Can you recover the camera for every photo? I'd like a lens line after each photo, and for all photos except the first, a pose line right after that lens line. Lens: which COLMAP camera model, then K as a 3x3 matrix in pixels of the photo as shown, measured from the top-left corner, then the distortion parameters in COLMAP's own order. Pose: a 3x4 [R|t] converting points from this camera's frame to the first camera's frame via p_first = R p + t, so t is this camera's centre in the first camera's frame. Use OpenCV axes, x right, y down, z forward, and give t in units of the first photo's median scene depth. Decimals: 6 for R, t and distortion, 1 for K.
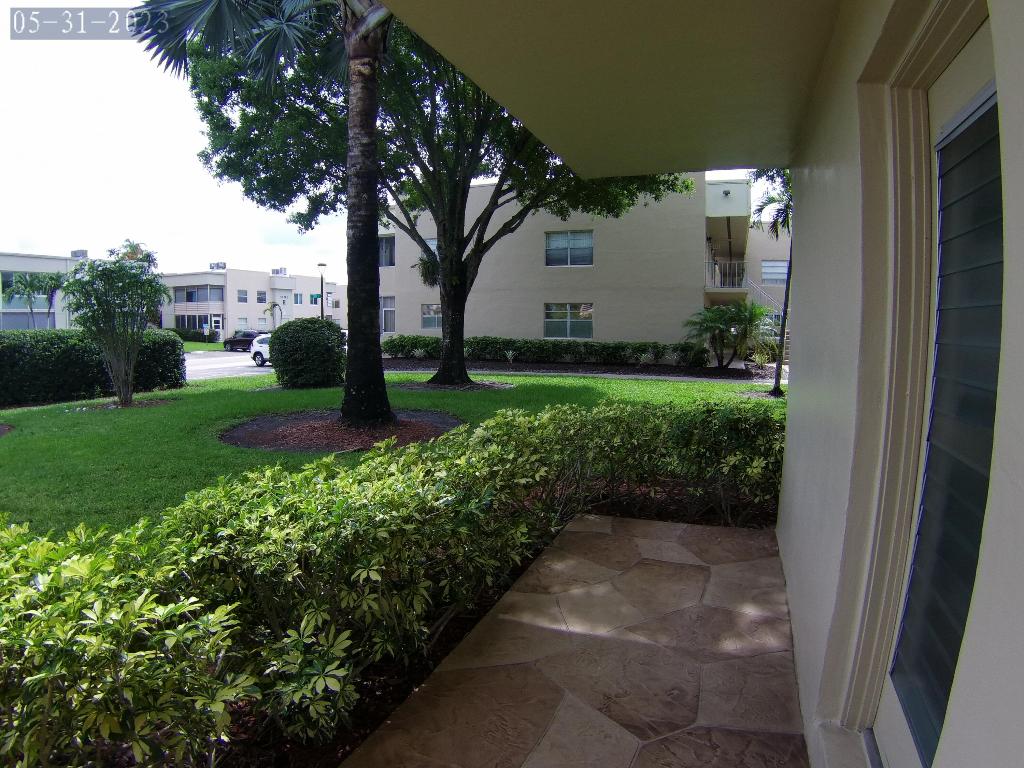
lens RADIAL K [[601.3, 0, 505.6], [0, 601.3, 390.0], [0, 0, 1]] dist [-0.165143, 0.029624]
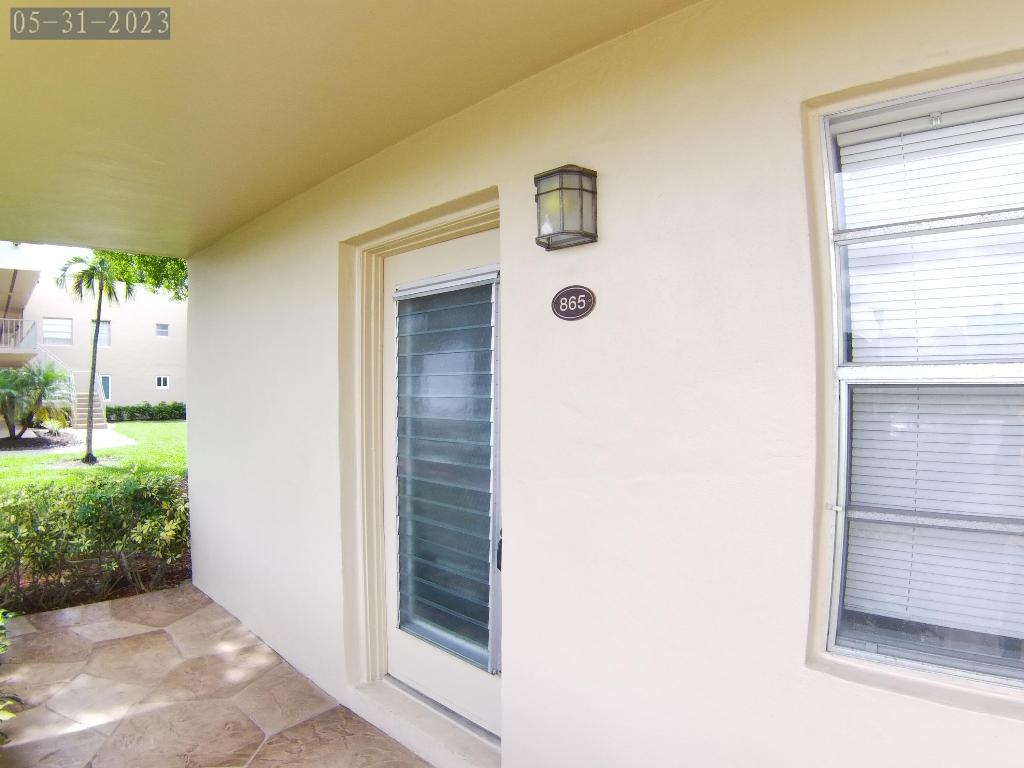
lens RADIAL K [[601.3, 0, 505.6], [0, 601.3, 390.0], [0, 0, 1]] dist [-0.165143, 0.029624]
pose [[0.408833, -0.016895, 0.912453, -0.253927], [0.109044, 0.993570, -0.030461, -0.024654], [-0.906071, 0.111951, 0.408046, -0.017567]]
